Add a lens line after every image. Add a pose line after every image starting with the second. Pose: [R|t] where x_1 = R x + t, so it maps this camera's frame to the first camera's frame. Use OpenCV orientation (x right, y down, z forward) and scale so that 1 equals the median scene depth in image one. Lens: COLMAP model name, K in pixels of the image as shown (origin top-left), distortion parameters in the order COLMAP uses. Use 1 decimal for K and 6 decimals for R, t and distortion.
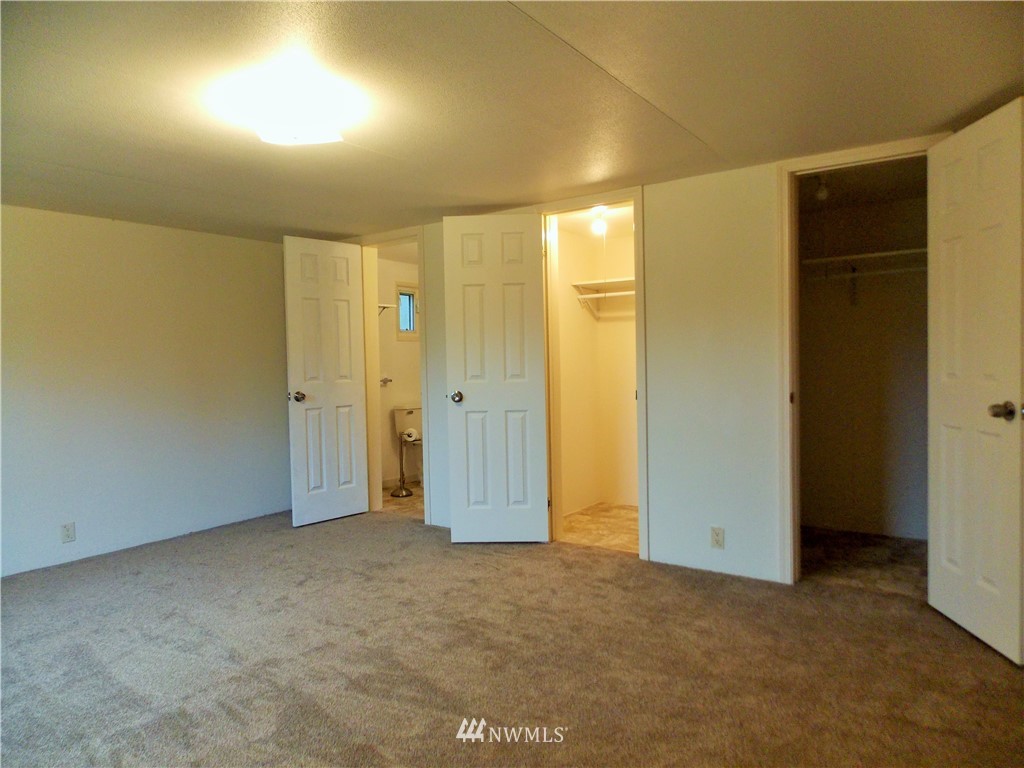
lens RADIAL K [[678.3, 0, 509.0], [0, 678.3, 386.2], [0, 0, 1]] dist [0.001496, 0.000043]
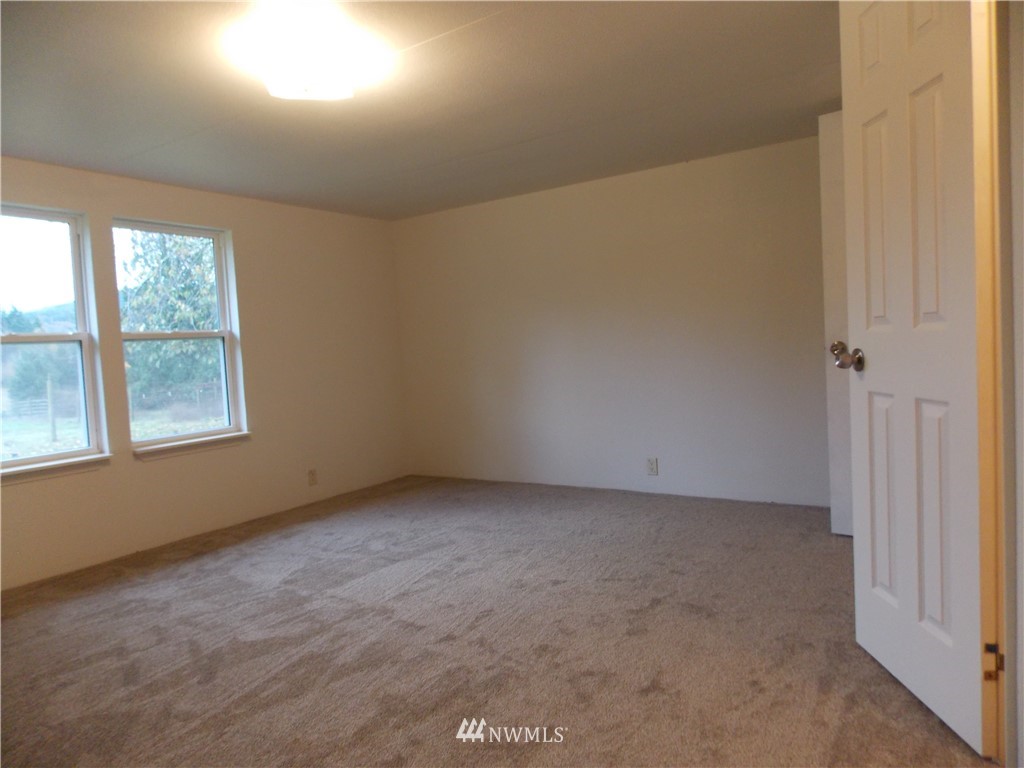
lens RADIAL K [[678.3, 0, 510.5], [0, 678.3, 381.7], [0, 0, 1]] dist [0.001496, 0.000043]
pose [[0.043890, 0.085436, -0.995376, 0.574178], [0.008713, 0.996266, 0.085897, -0.018422], [0.998998, -0.012443, 0.042982, 1.031629]]
